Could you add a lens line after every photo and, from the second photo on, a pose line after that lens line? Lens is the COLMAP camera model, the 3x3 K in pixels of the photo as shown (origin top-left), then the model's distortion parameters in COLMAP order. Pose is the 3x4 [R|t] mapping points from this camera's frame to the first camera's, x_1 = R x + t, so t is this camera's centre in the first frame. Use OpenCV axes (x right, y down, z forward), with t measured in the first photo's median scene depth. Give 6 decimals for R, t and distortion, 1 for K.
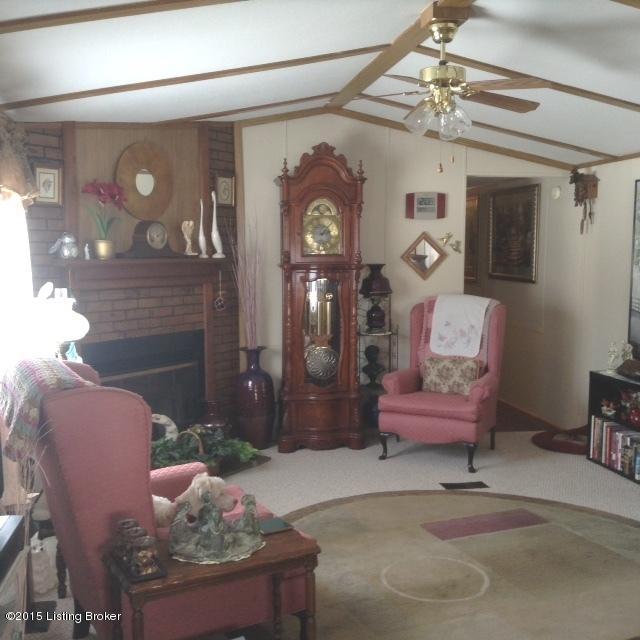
lens RADIAL K [[800.4, 0, 320.0], [0, 800.4, 320.0], [0, 0, 1]] dist [0.244836, -0.464651]
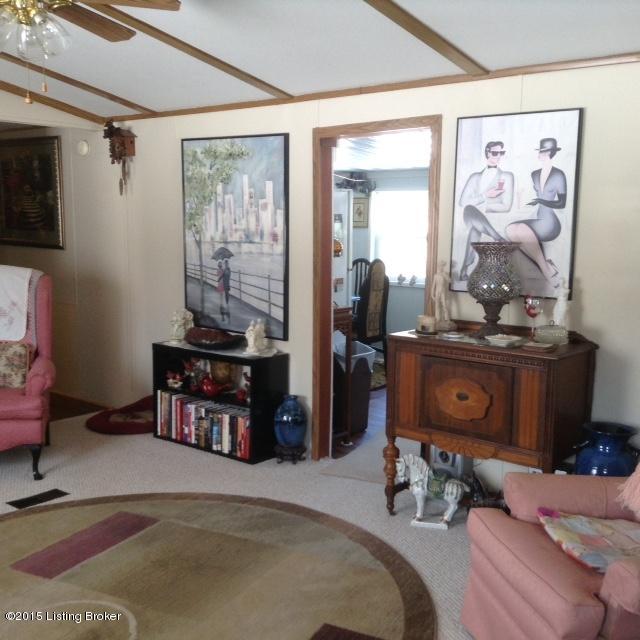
lens RADIAL K [[800.4, 0, 320.0], [0, 800.4, 320.0], [0, 0, 1]] dist [0.244836, -0.464651]
pose [[0.791422, -0.077541, 0.606332, -0.077291], [0.050627, 0.996829, 0.061398, -0.011206], [-0.609170, -0.017895, 0.792838, 0.153689]]
